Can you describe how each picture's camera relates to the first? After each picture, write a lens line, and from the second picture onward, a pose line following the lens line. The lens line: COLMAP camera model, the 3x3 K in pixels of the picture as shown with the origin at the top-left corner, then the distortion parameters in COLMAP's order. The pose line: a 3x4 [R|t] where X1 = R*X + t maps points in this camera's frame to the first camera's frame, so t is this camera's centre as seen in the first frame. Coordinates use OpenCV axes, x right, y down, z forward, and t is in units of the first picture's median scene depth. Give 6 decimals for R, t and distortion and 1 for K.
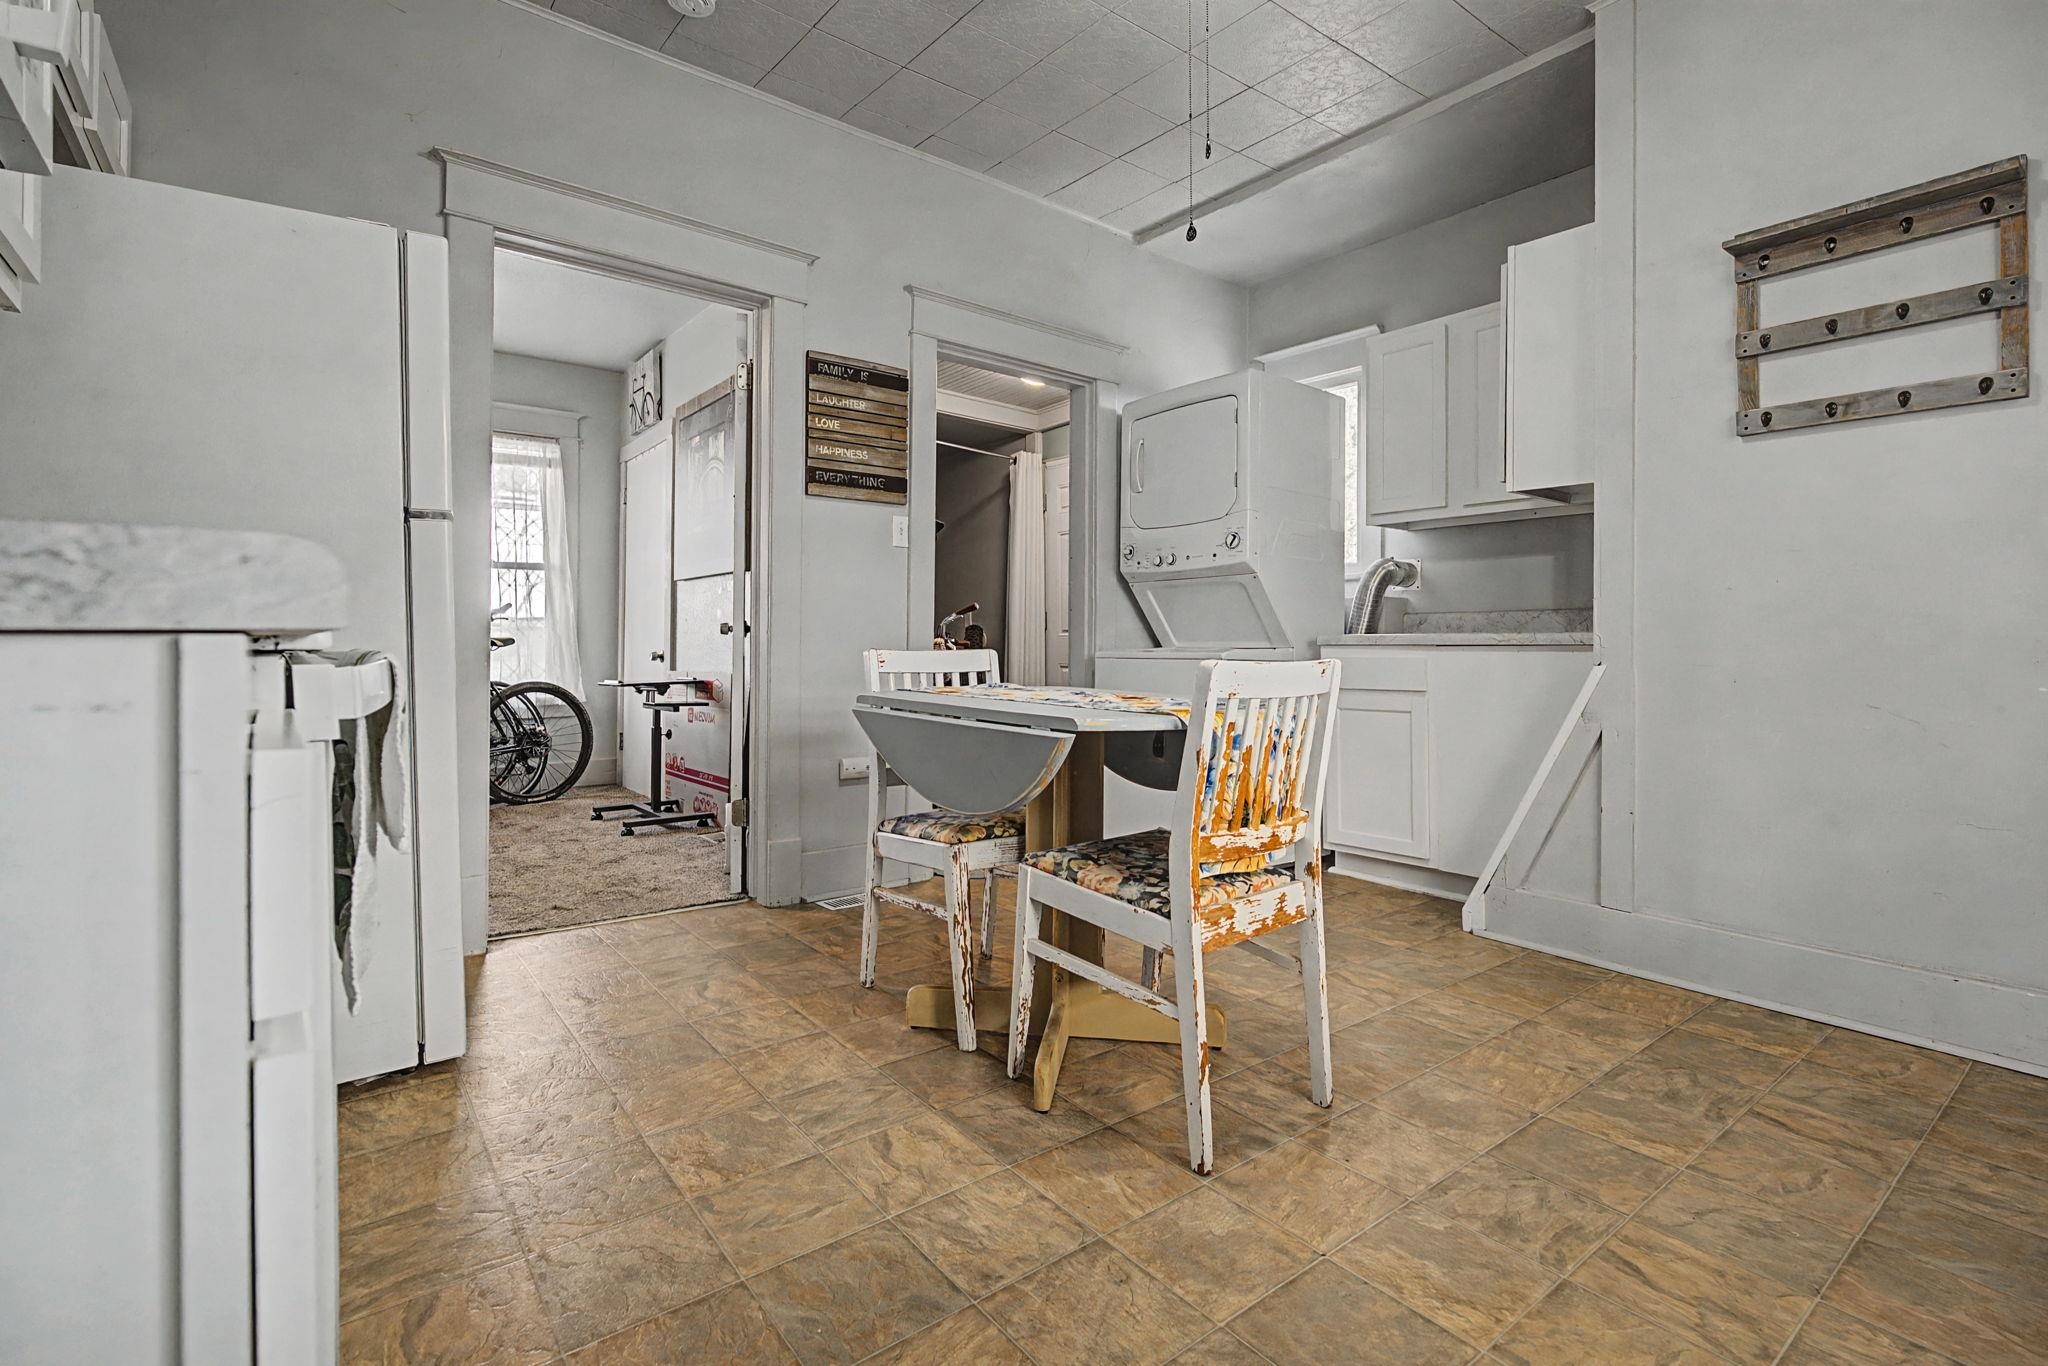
lens RADIAL K [[973.1, 0, 1026.9], [0, 973.1, 643.1], [0, 0, 1]] dist [-0.000917, 0.000813]
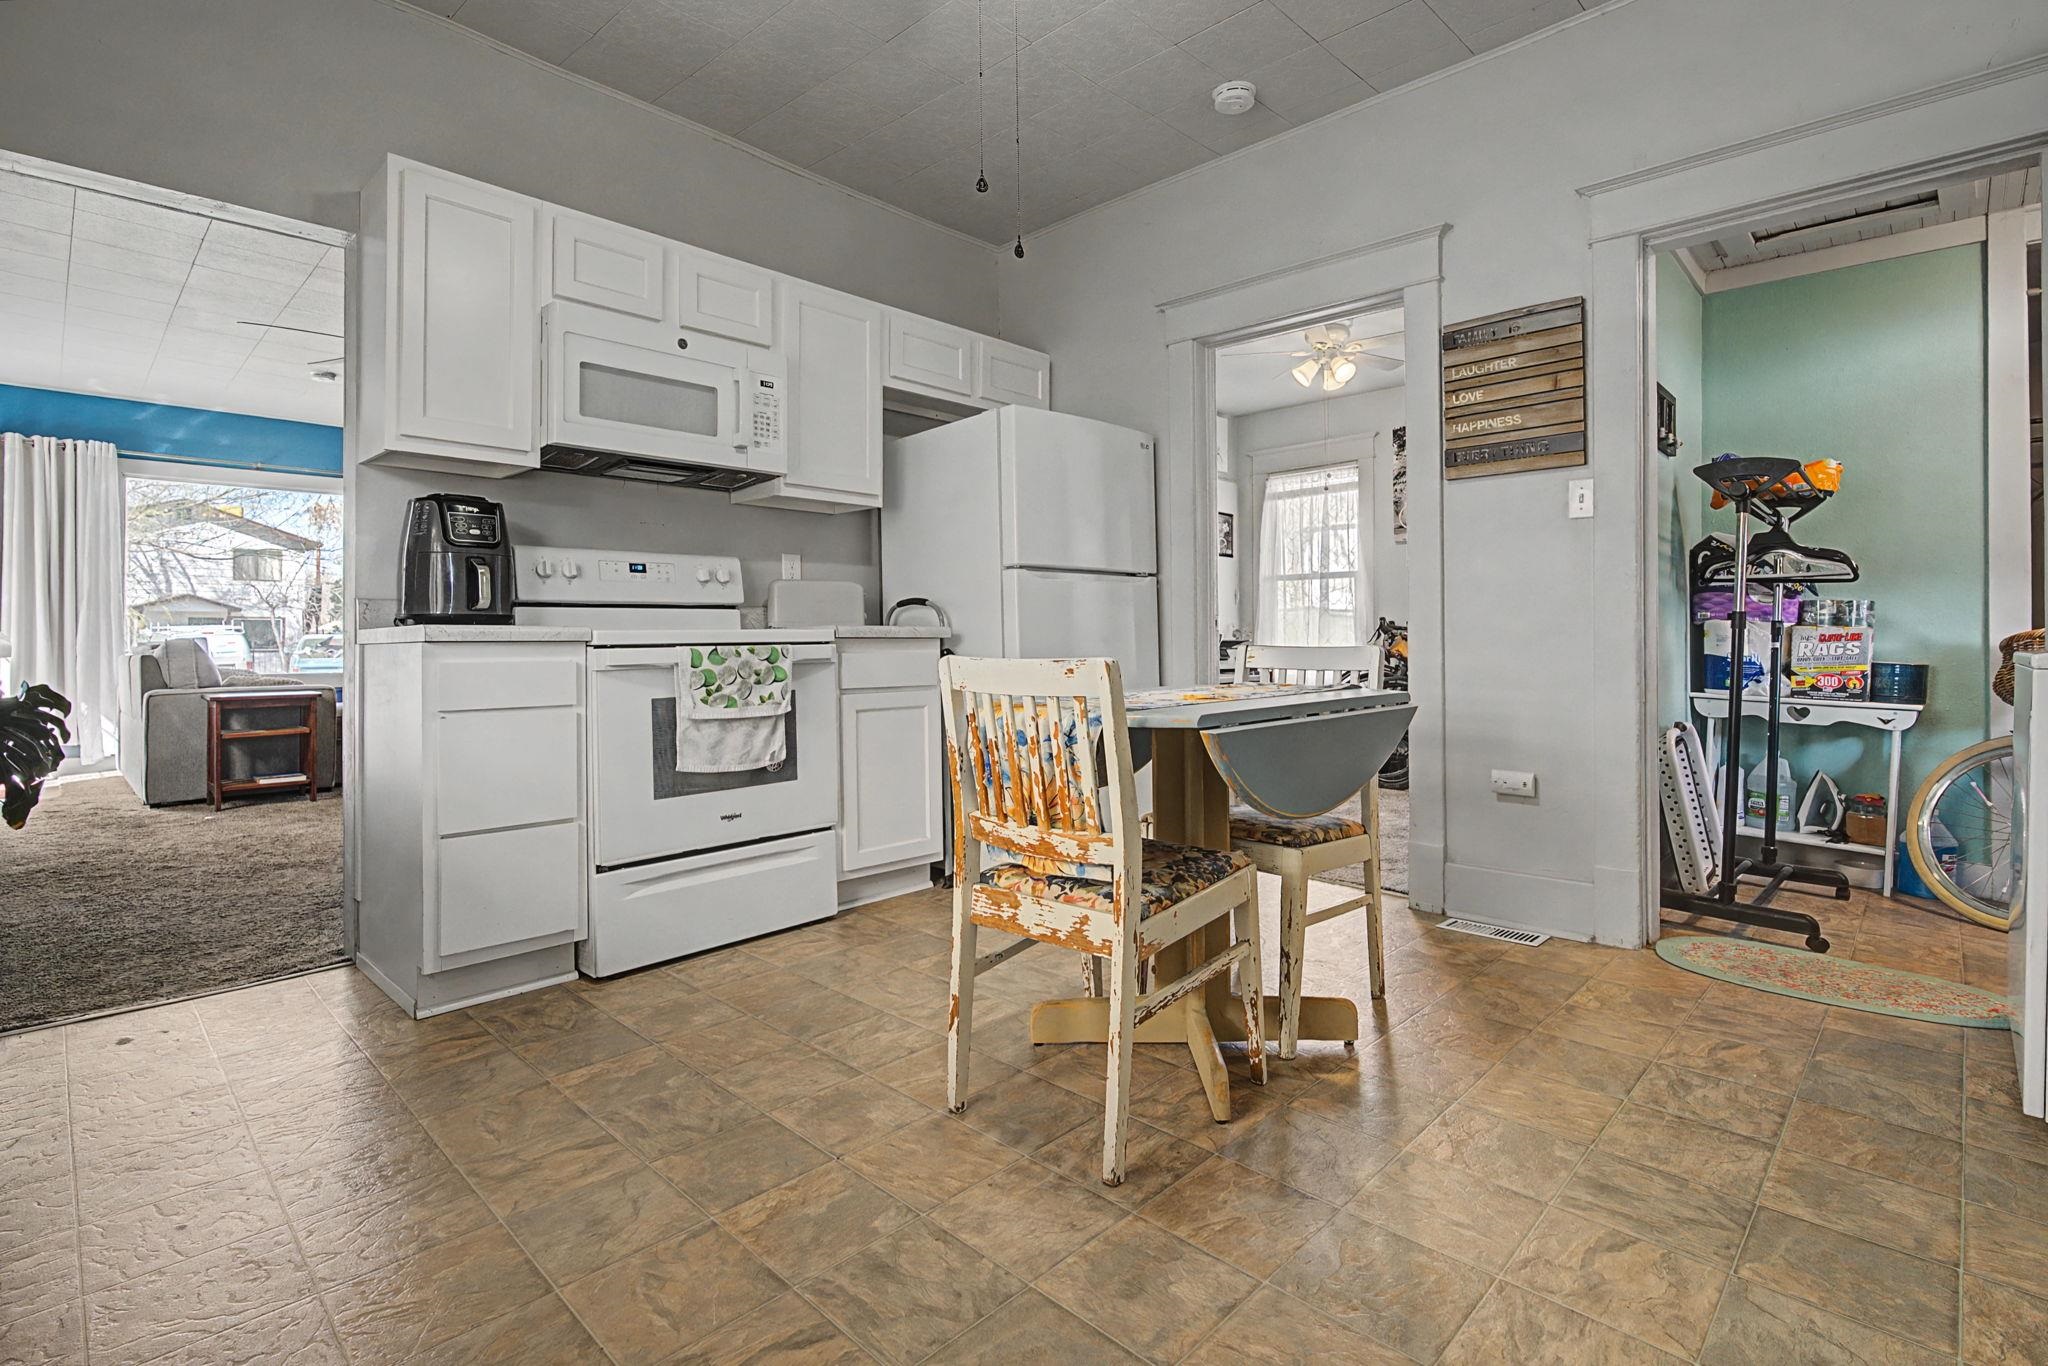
lens RADIAL K [[973.1, 0, 996.5], [0, 973.1, 645.2], [0, 0, 1]] dist [-0.000917, 0.000813]
pose [[0.109525, 0.003336, -0.993978, 0.650837], [0.002962, 0.999989, 0.003683, 0.001038], [0.993980, -0.003348, 0.109514, 0.462239]]
